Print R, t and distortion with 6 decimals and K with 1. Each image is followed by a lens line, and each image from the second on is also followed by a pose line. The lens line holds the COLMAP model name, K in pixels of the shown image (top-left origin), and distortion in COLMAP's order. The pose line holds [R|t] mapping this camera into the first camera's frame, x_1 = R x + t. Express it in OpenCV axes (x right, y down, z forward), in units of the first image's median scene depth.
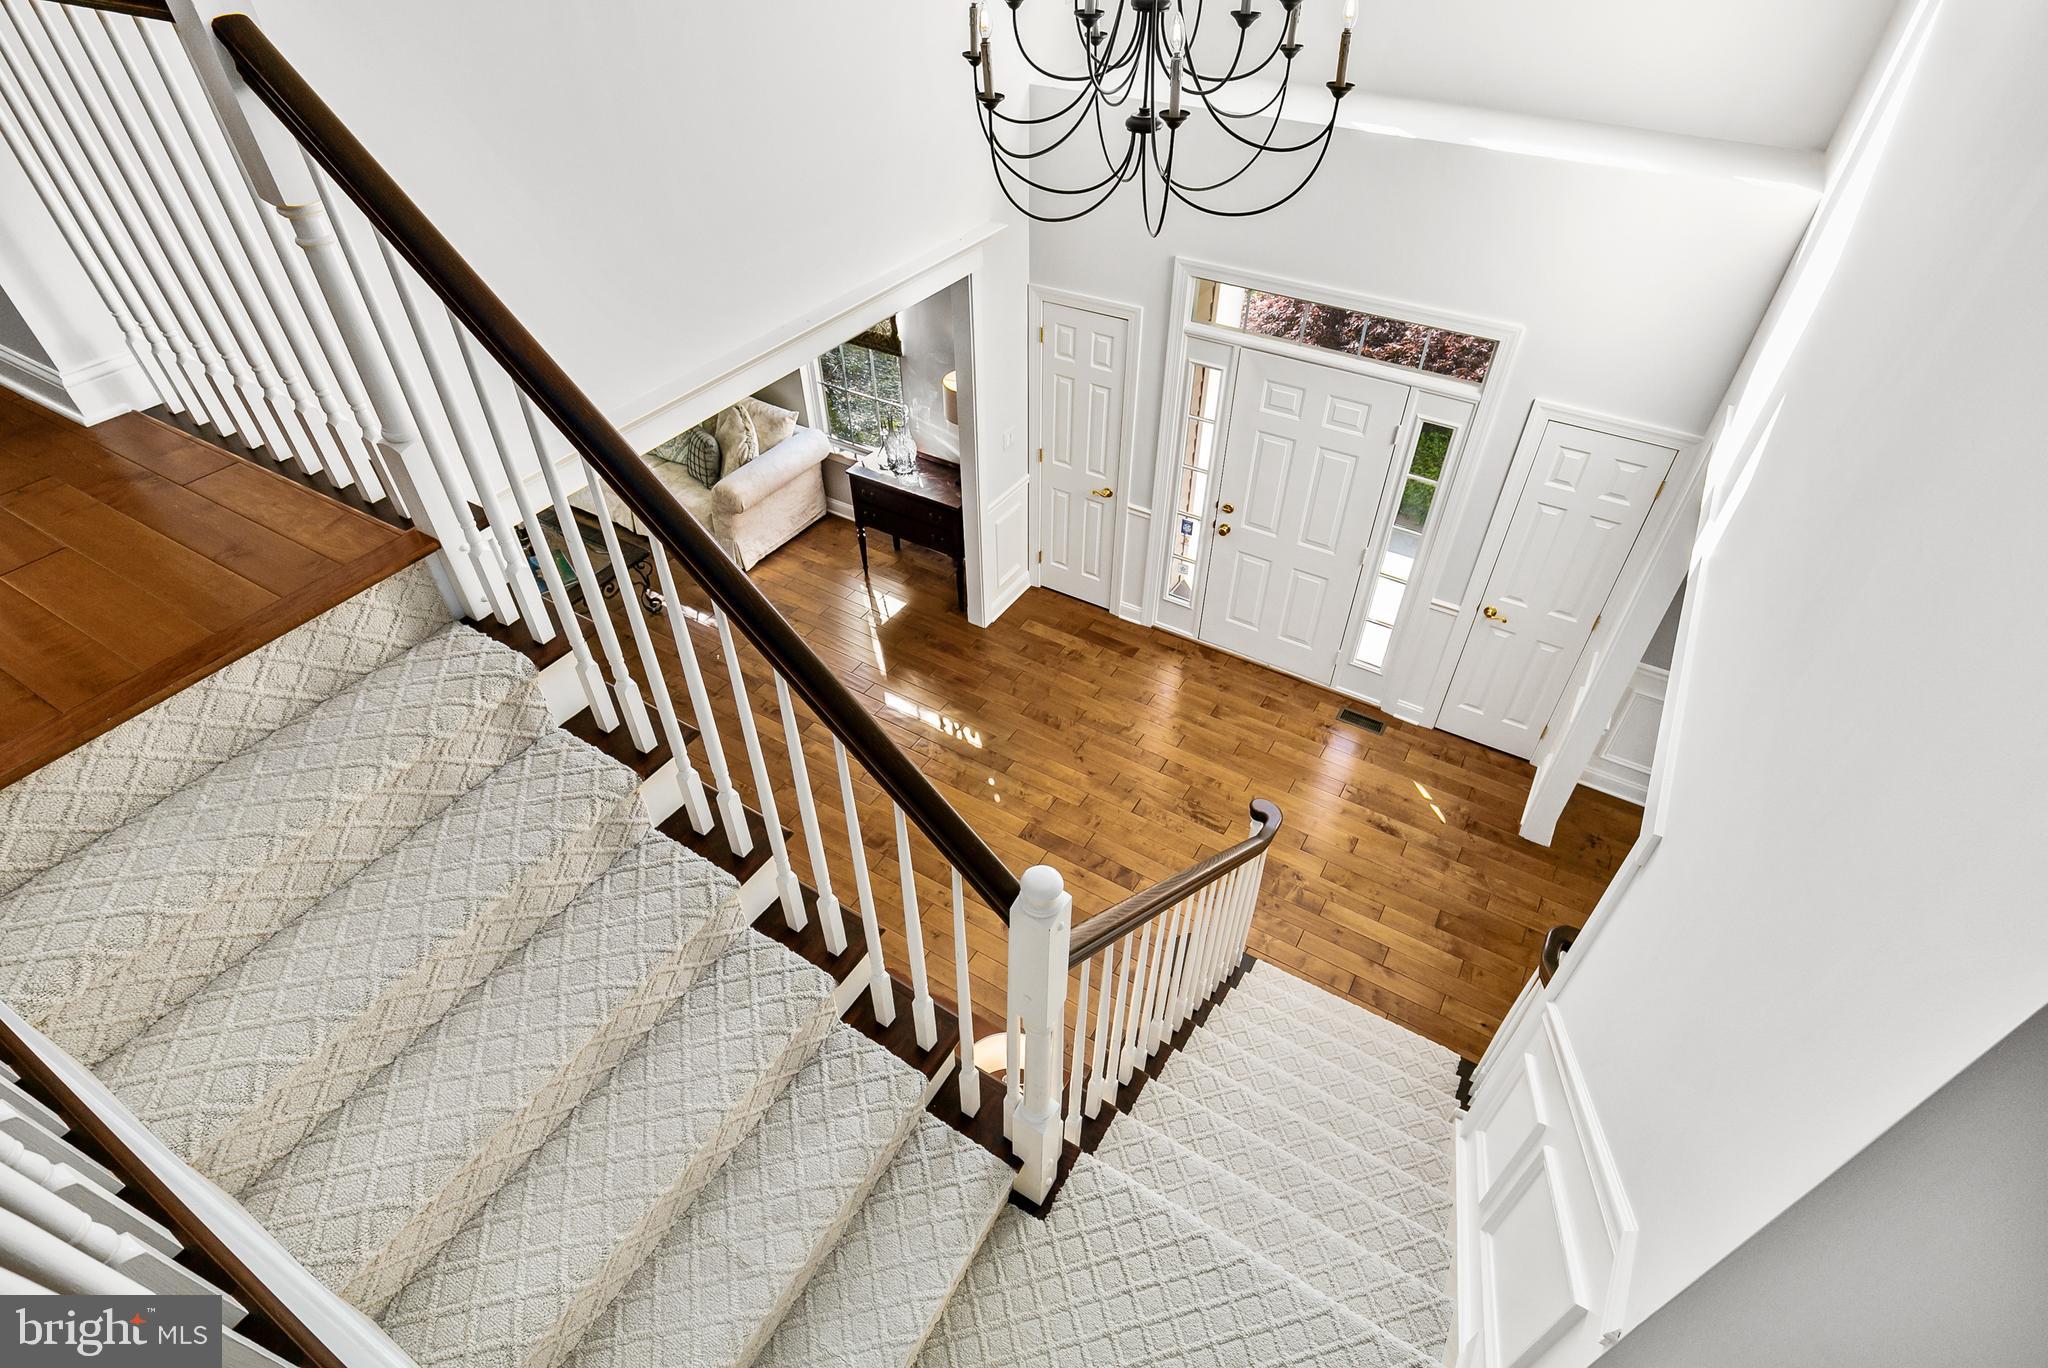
lens RADIAL K [[1019.9, 0, 1028.9], [0, 1019.9, 688.3], [0, 0, 1]] dist [-0.000795, -0.000309]
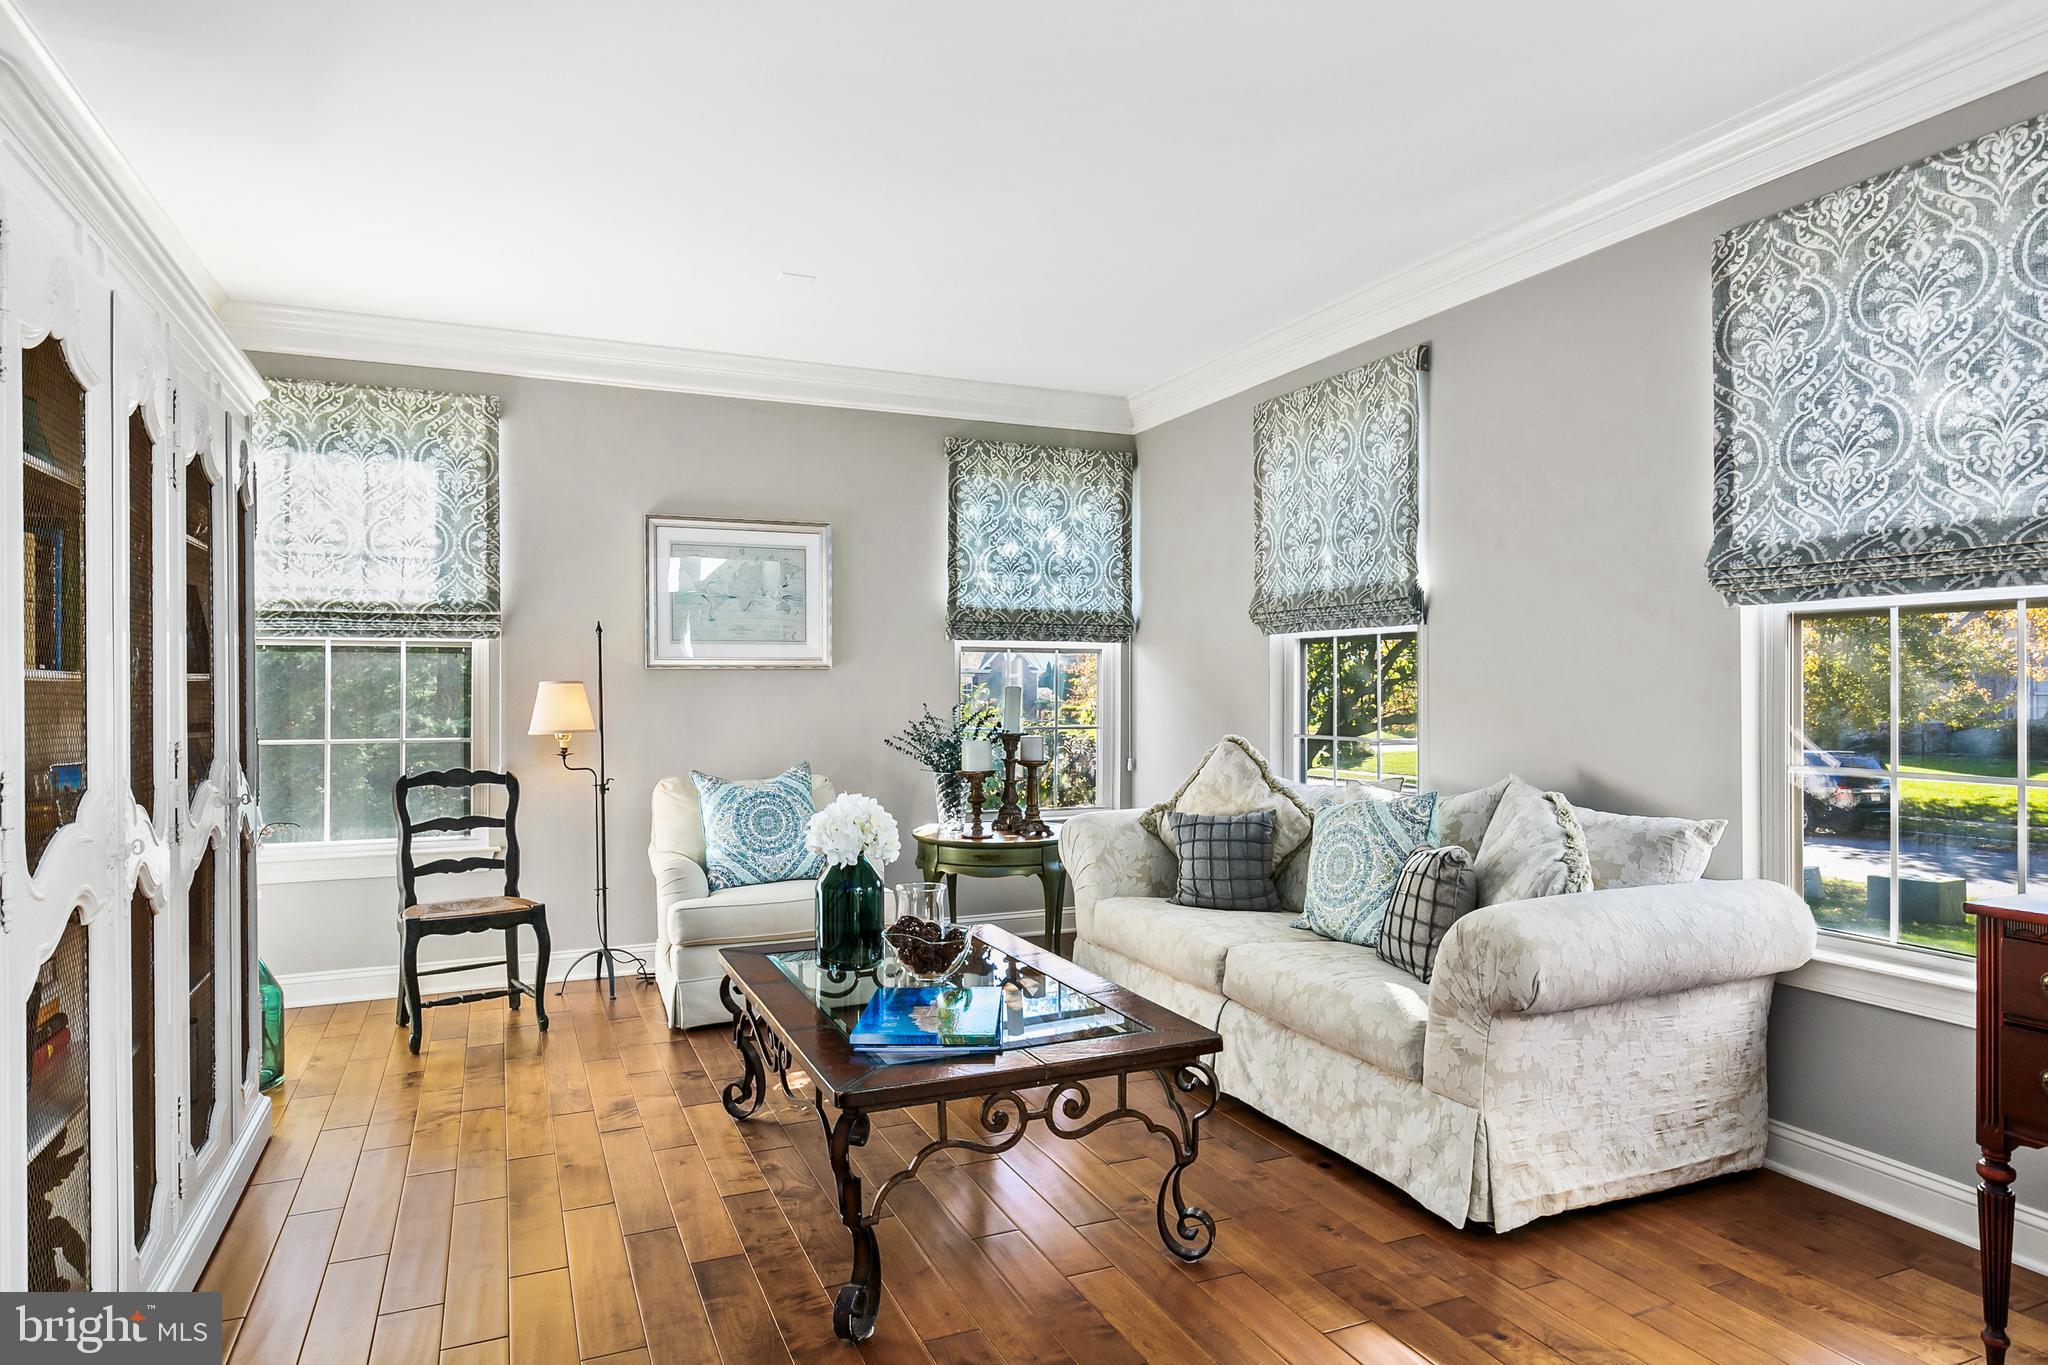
lens RADIAL K [[1201.8, 0, 1034.0], [0, 1201.8, 684.8], [0, 0, 1]] dist [0.001867, -0.000987]
pose [[0.822617, -0.006176, -0.568562, -0.178182], [-0.376157, 0.743942, -0.552319, 0.014674], [0.426388, 0.668216, 0.609656, 0.588094]]
